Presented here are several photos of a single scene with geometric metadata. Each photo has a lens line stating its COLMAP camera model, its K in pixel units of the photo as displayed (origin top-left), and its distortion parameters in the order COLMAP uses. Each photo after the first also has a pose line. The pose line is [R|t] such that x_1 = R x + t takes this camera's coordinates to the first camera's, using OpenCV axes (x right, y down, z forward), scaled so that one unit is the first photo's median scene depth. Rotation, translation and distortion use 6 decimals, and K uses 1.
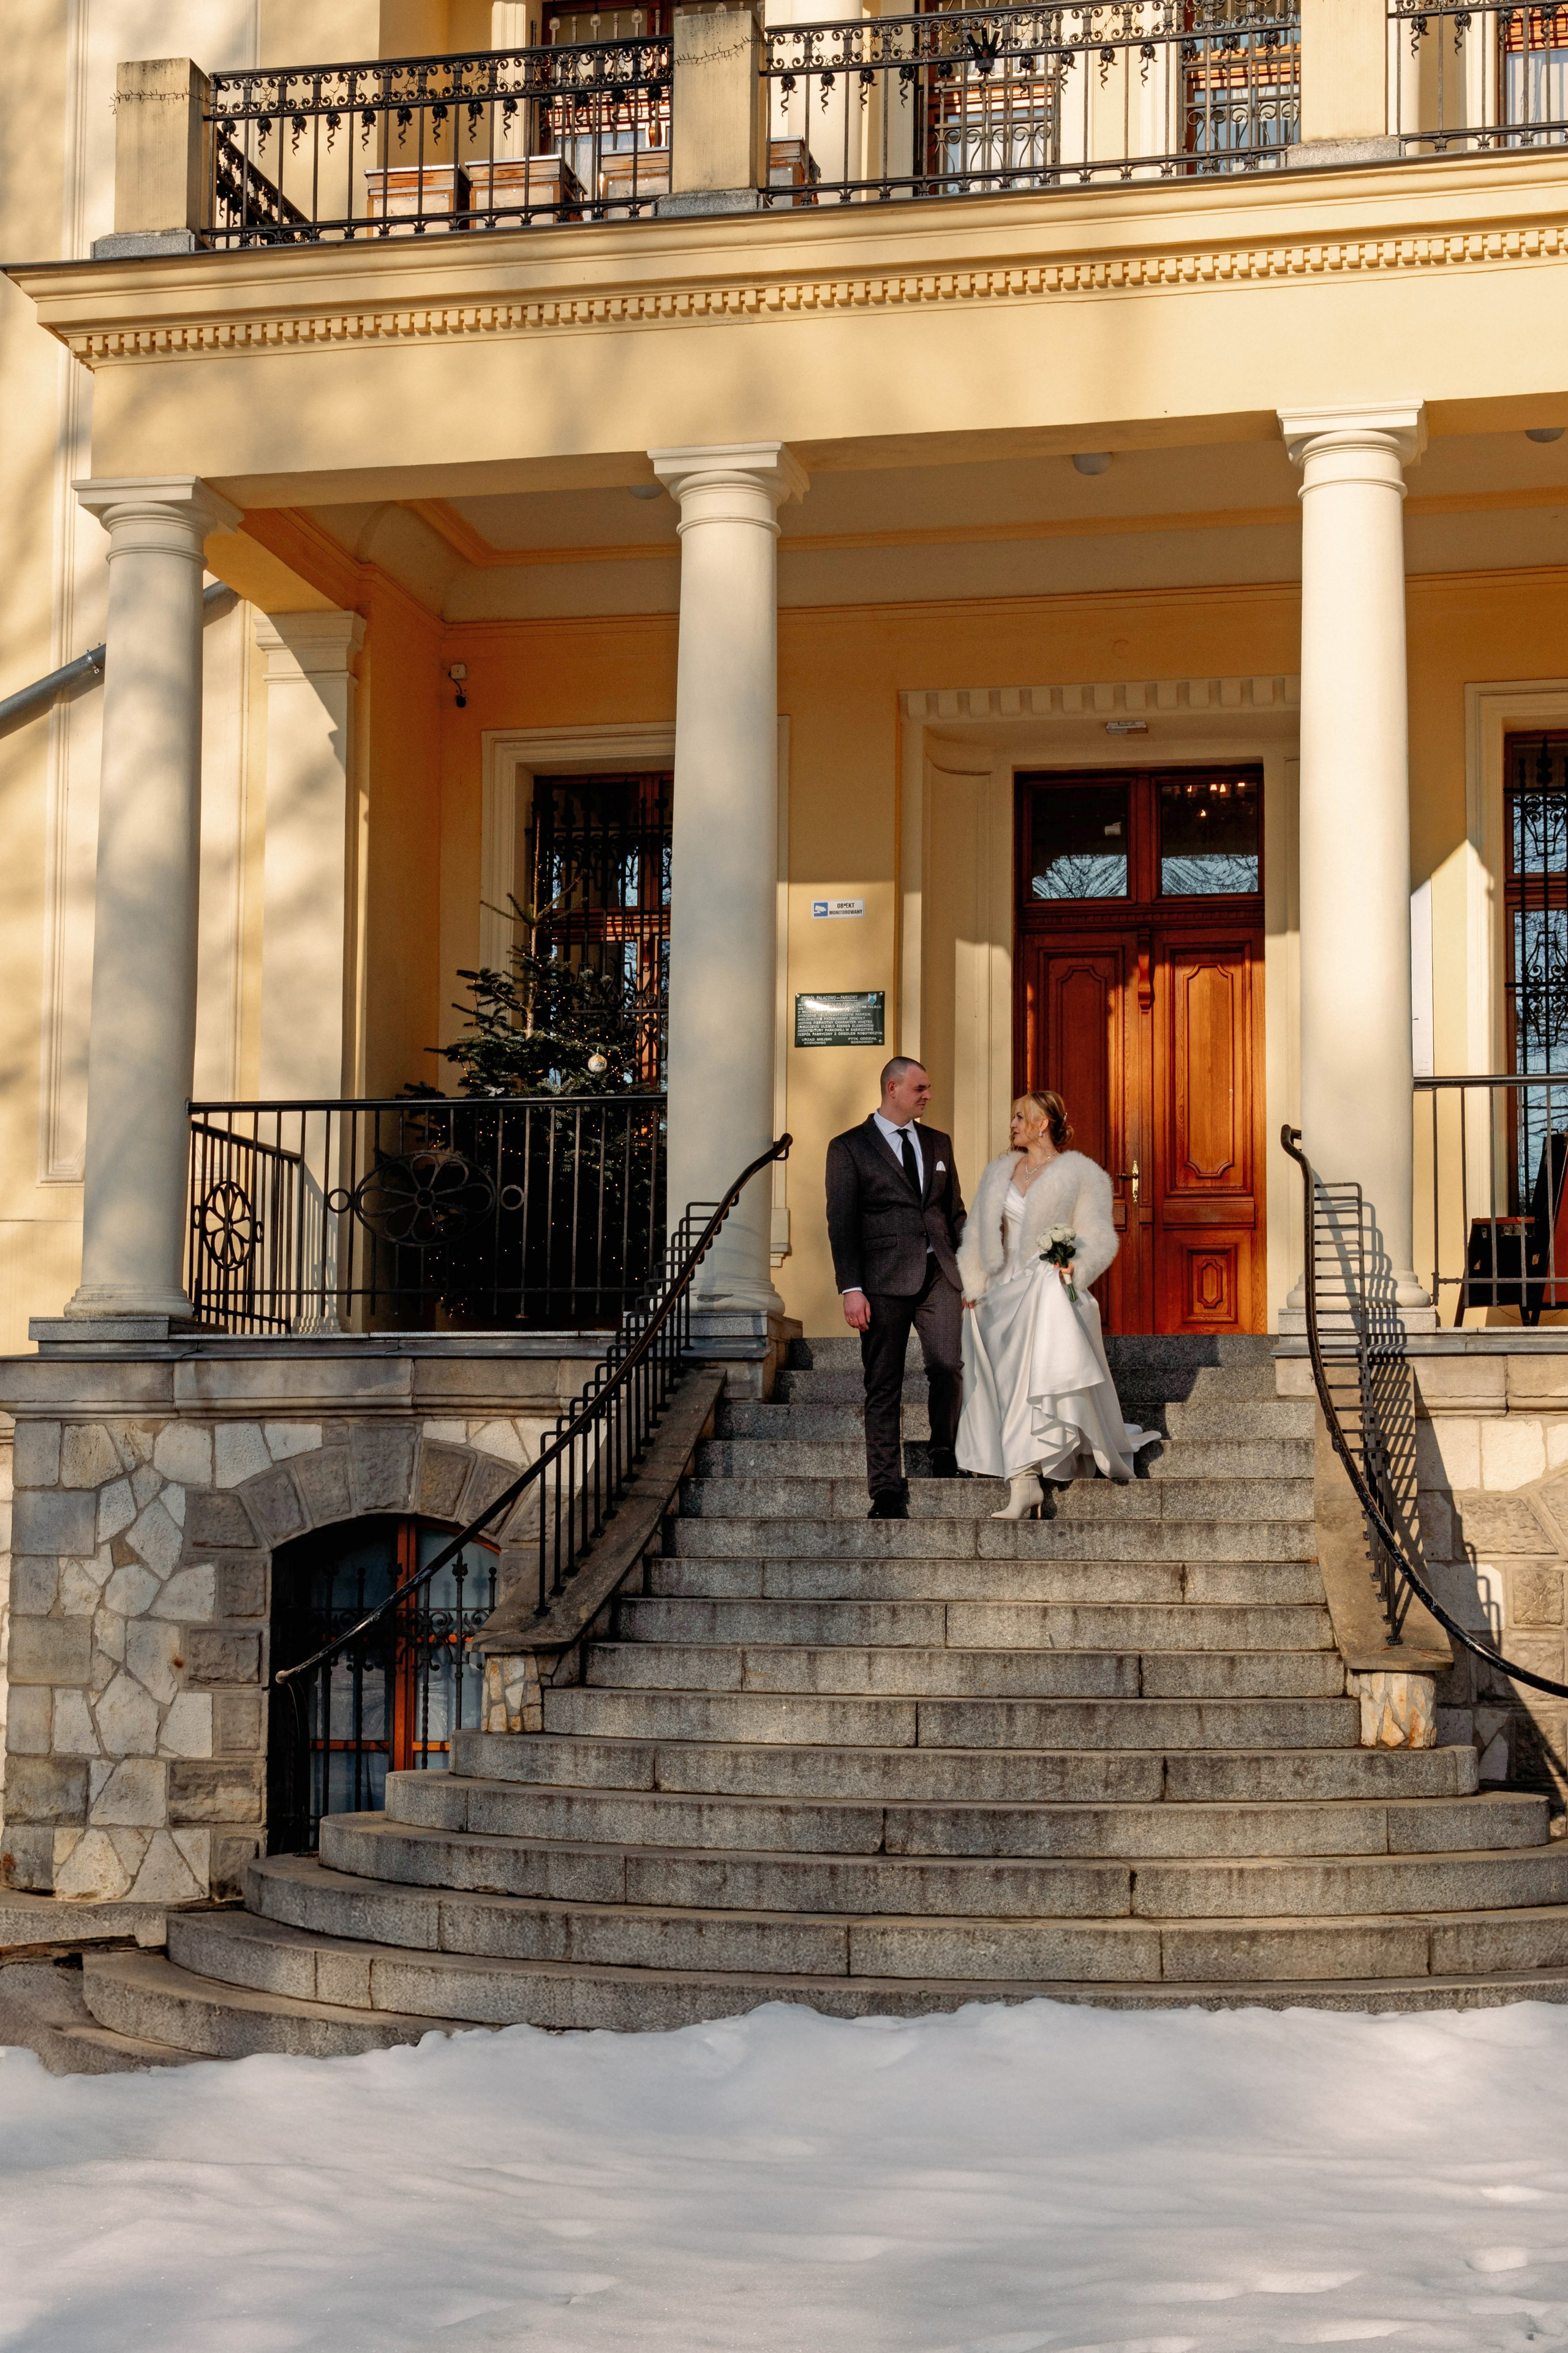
lens RADIAL K [[3519.4, 0, 784.0], [0, 3519.4, 1176.5], [0, 0, 1]] dist [0.126775, -0.091199]
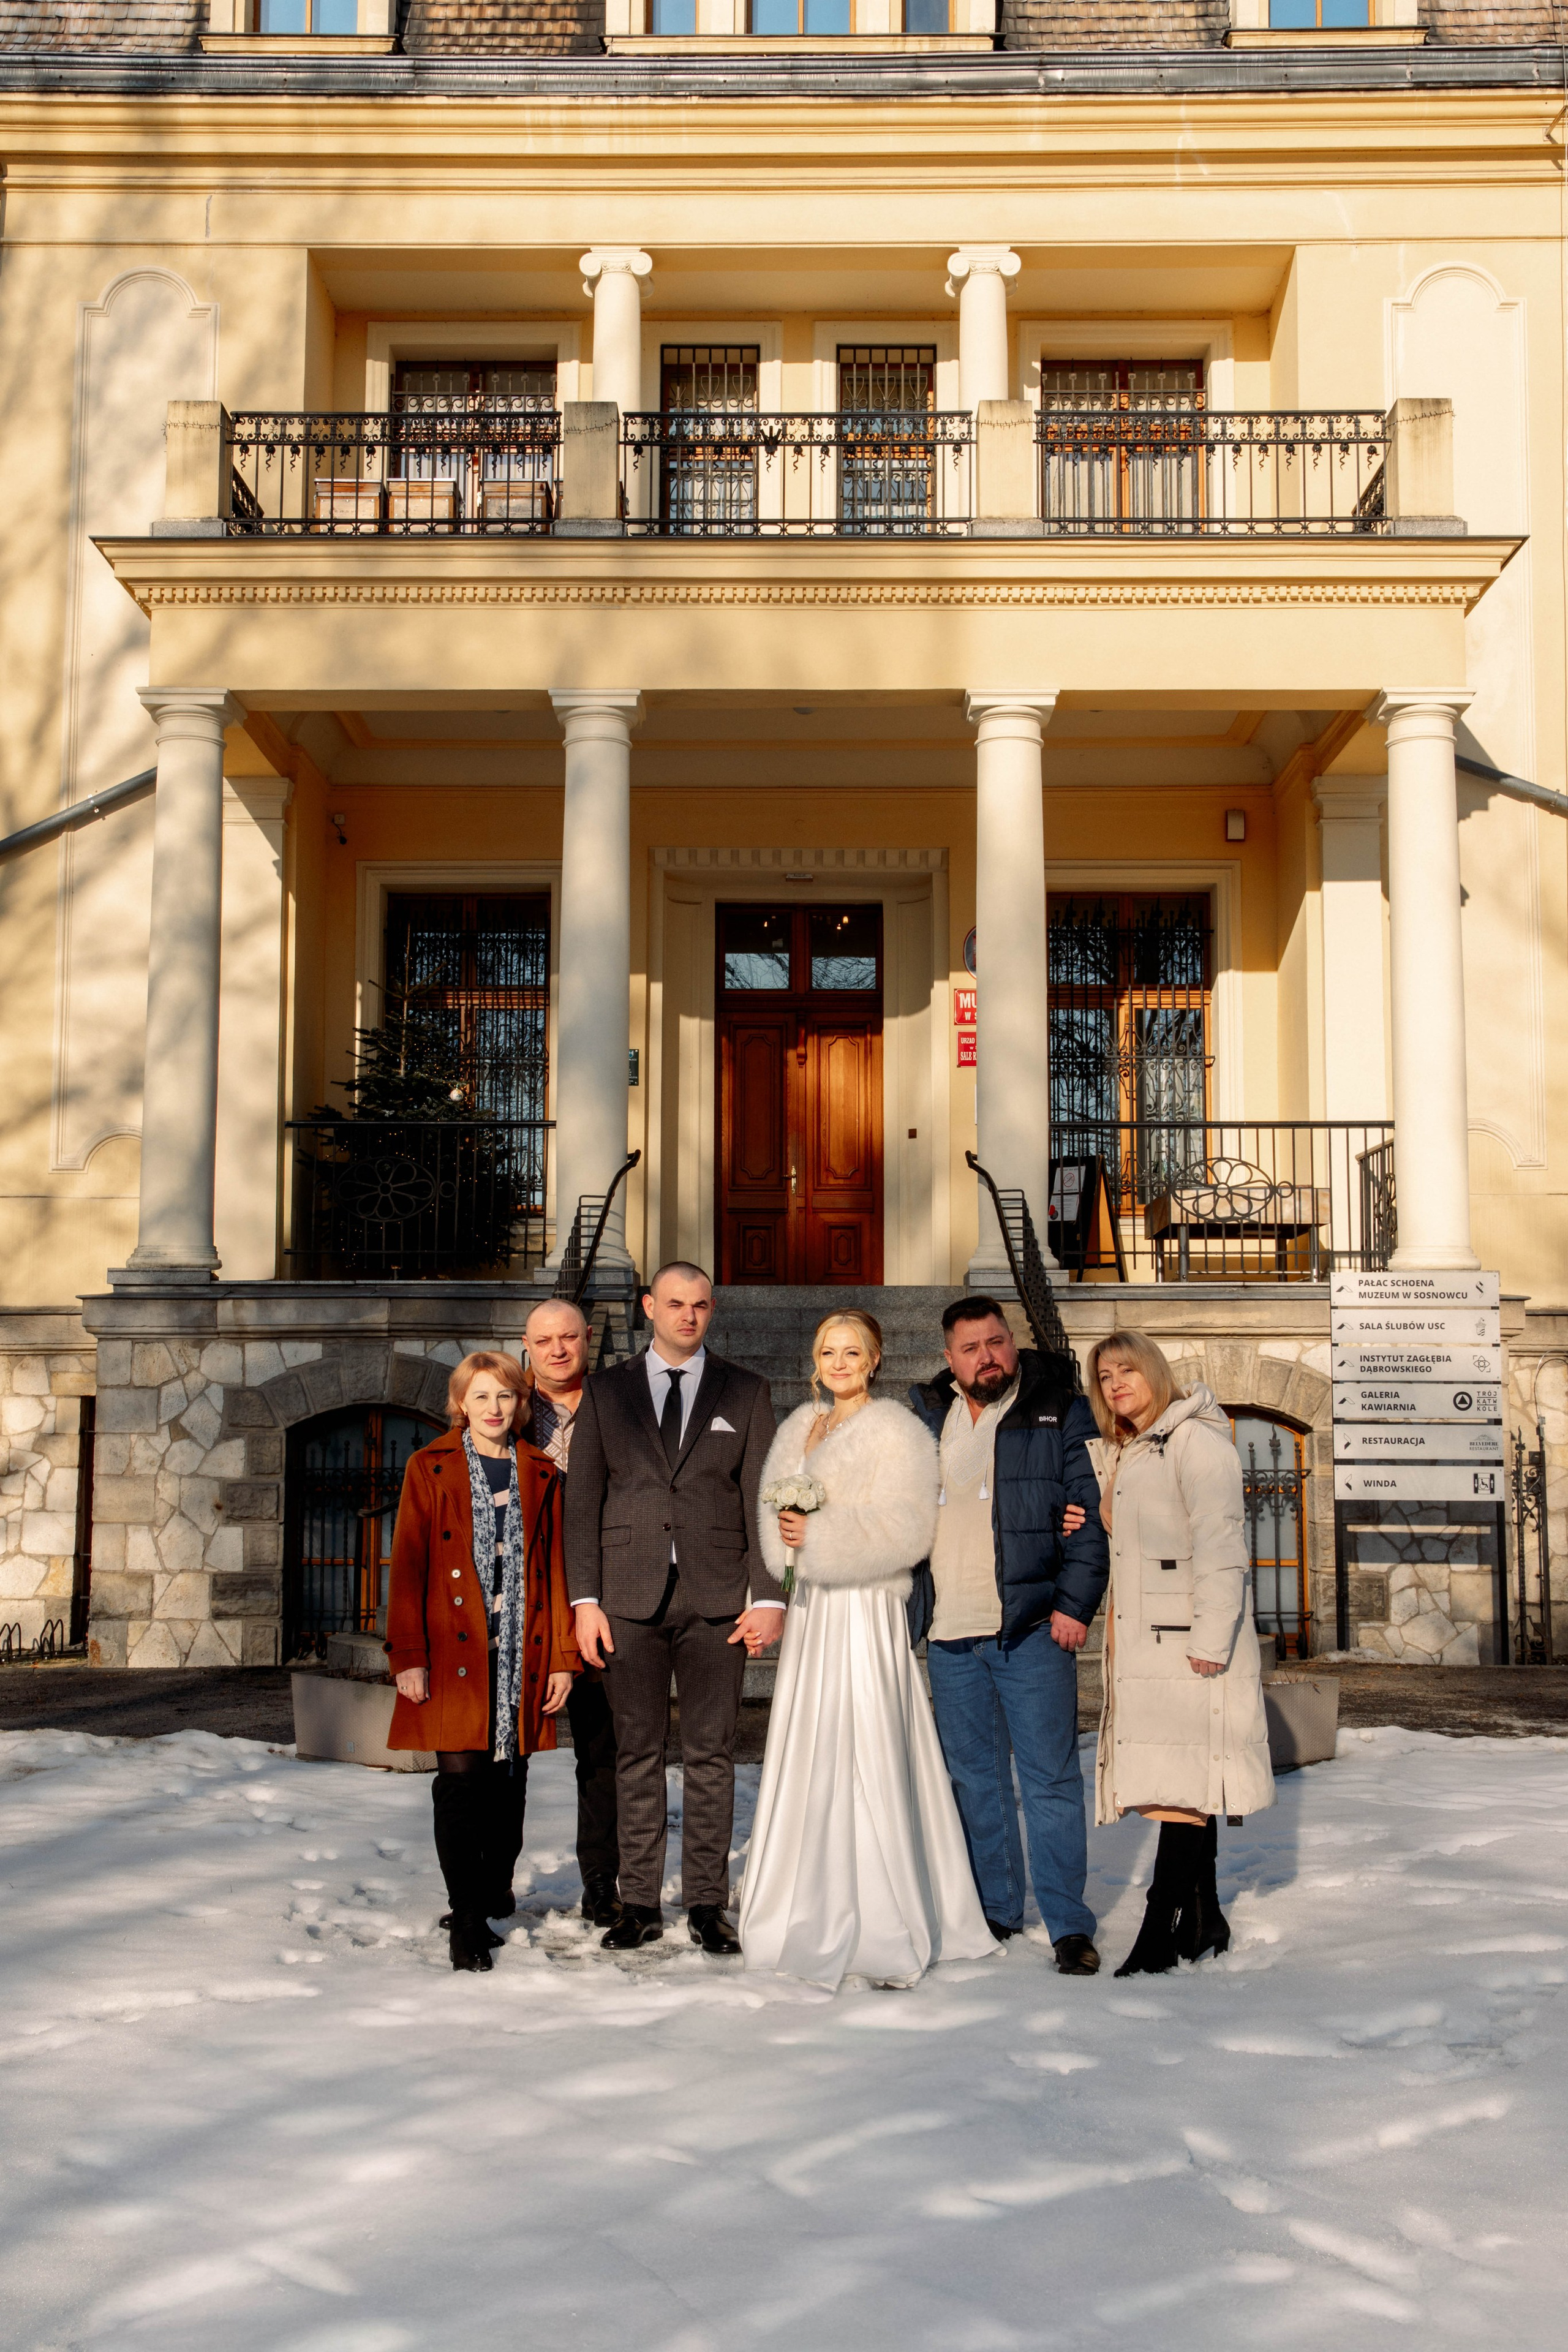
lens RADIAL K [[2596.5, 0, 742.0], [0, 2596.5, 1151.1], [0, 0, 1]] dist [0.082709, -0.012580]
pose [[0.979310, 0.016719, 0.201674, -0.178386], [-0.016757, 0.999858, -0.001519, -0.010648], [-0.201671, -0.001892, 0.979451, -0.093201]]
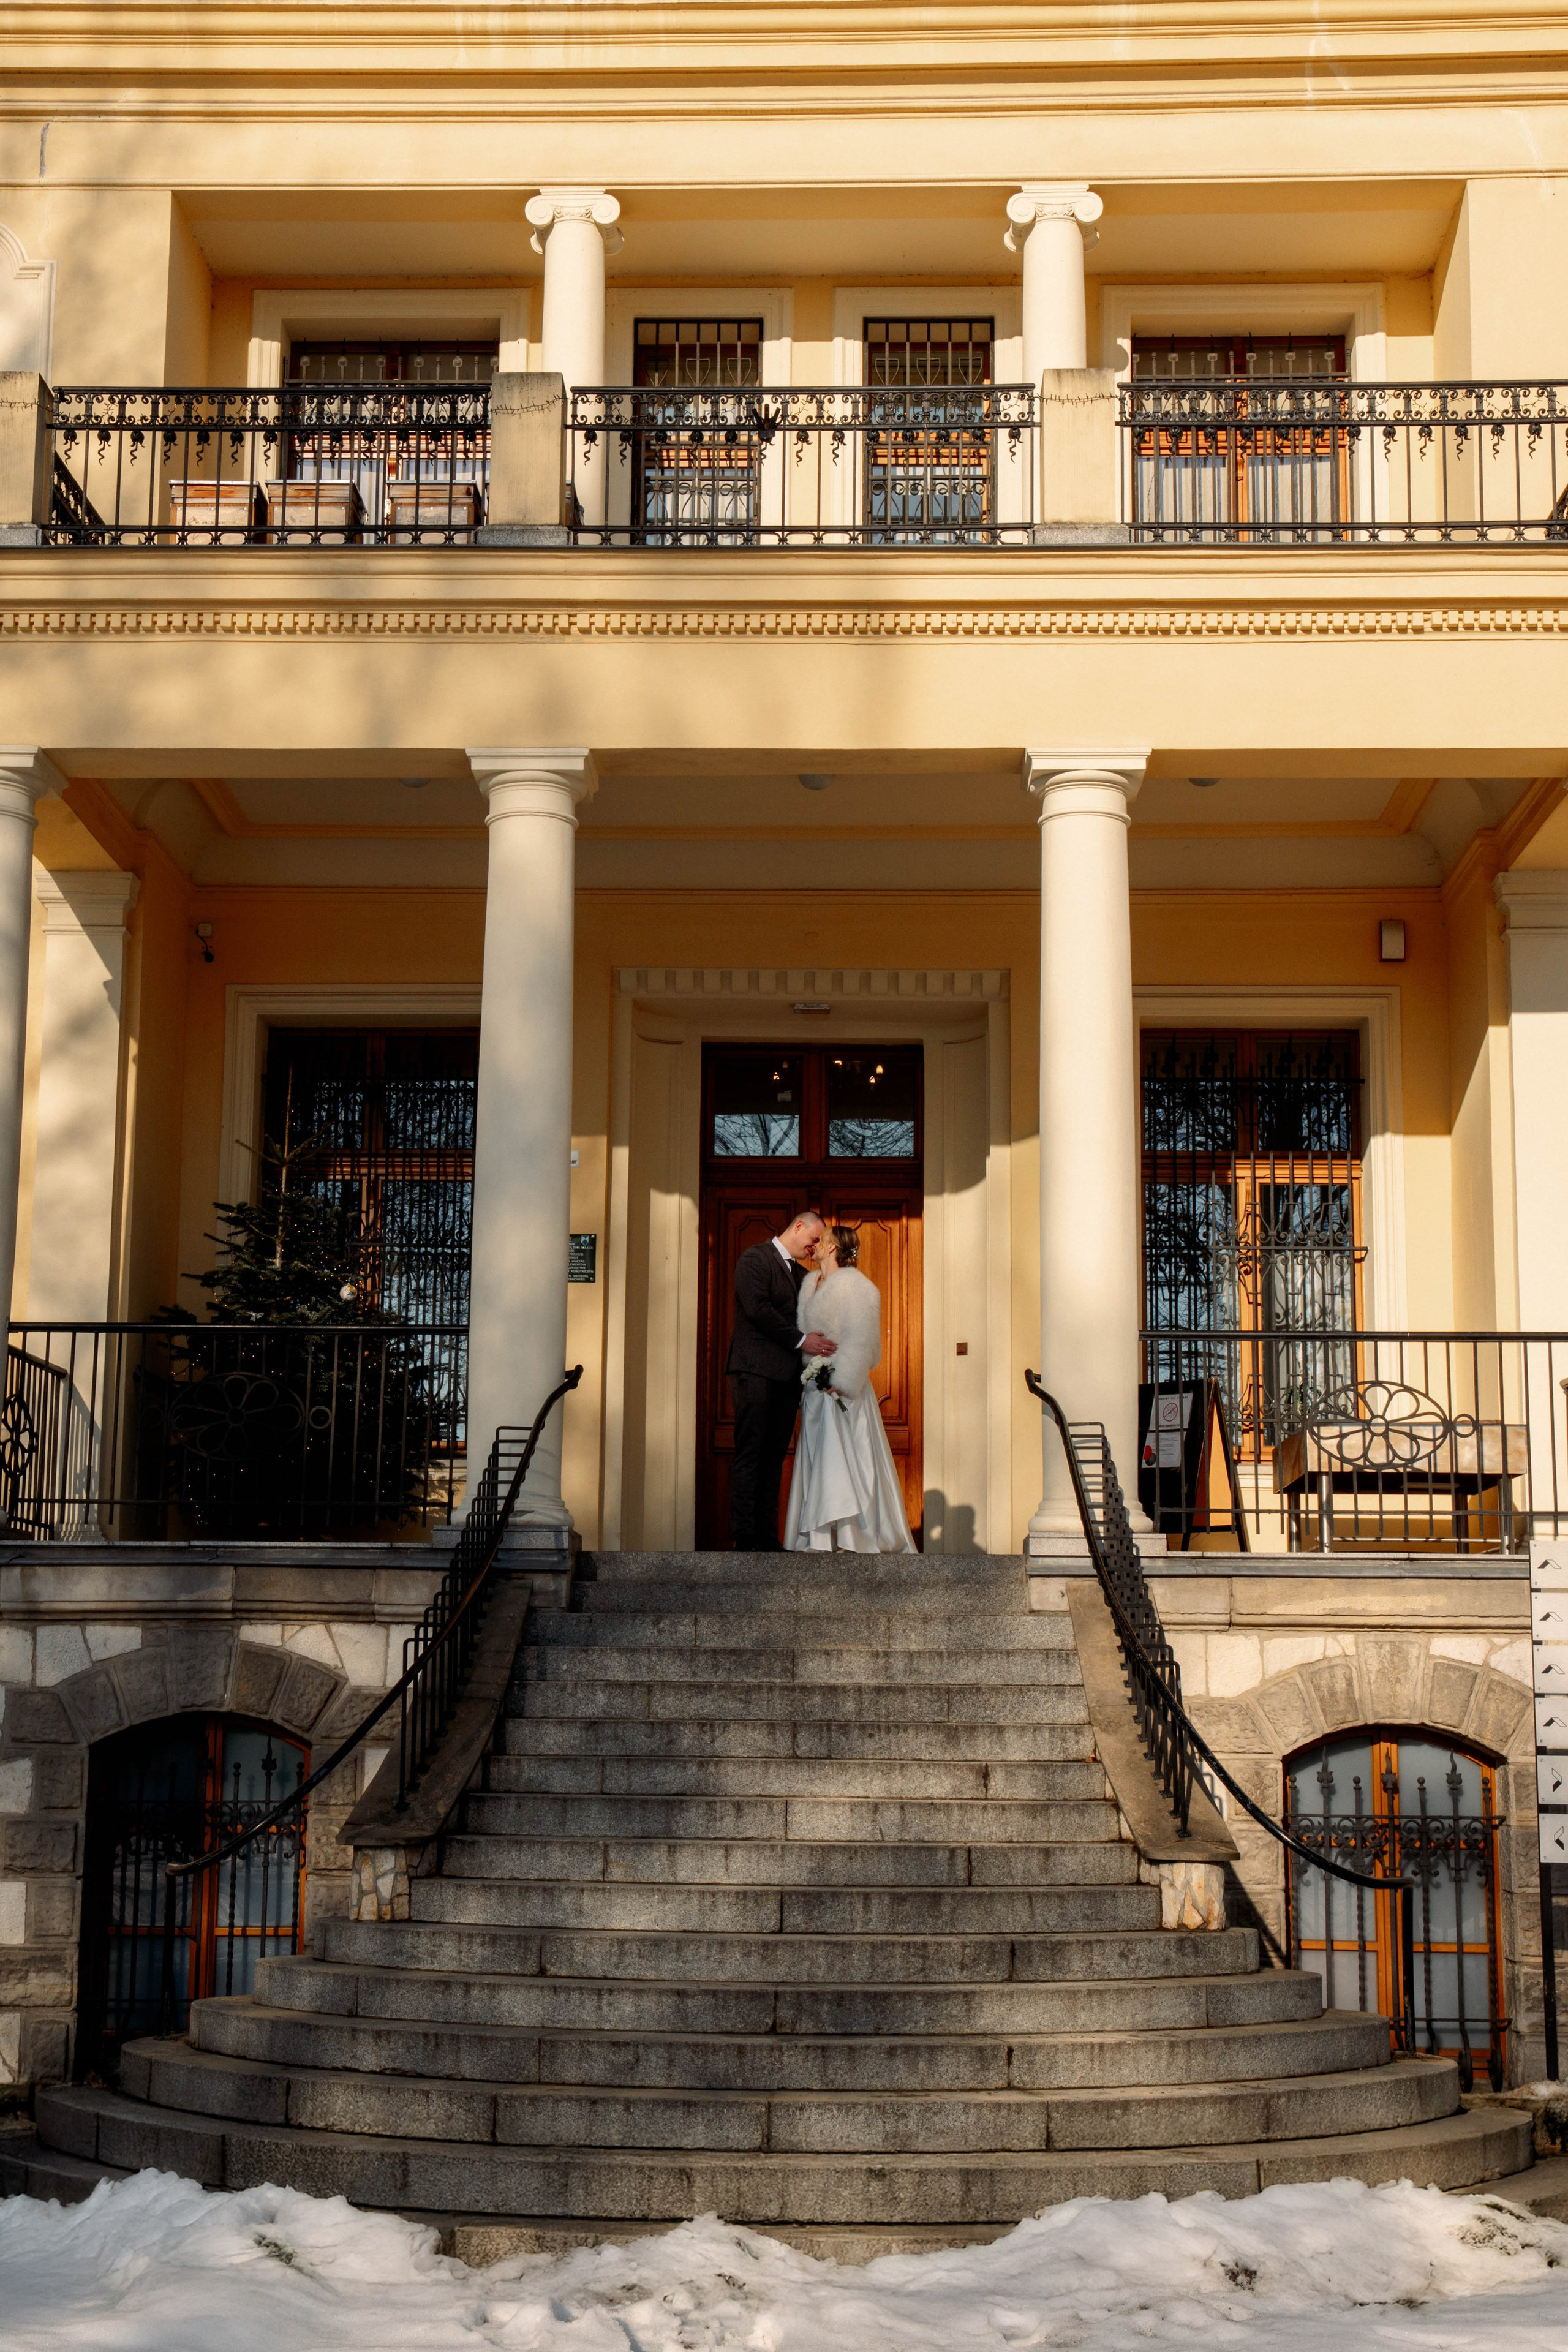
lens RADIAL K [[3174.9, 0, 714.1], [0, 3174.9, 1180.1], [0, 0, 1]] dist [0.085502, 0.002817]
pose [[0.983857, 0.034658, 0.175566, -0.133824], [-0.023377, 0.997551, -0.065922, -0.005302], [-0.177421, 0.060754, 0.982258, 0.009972]]
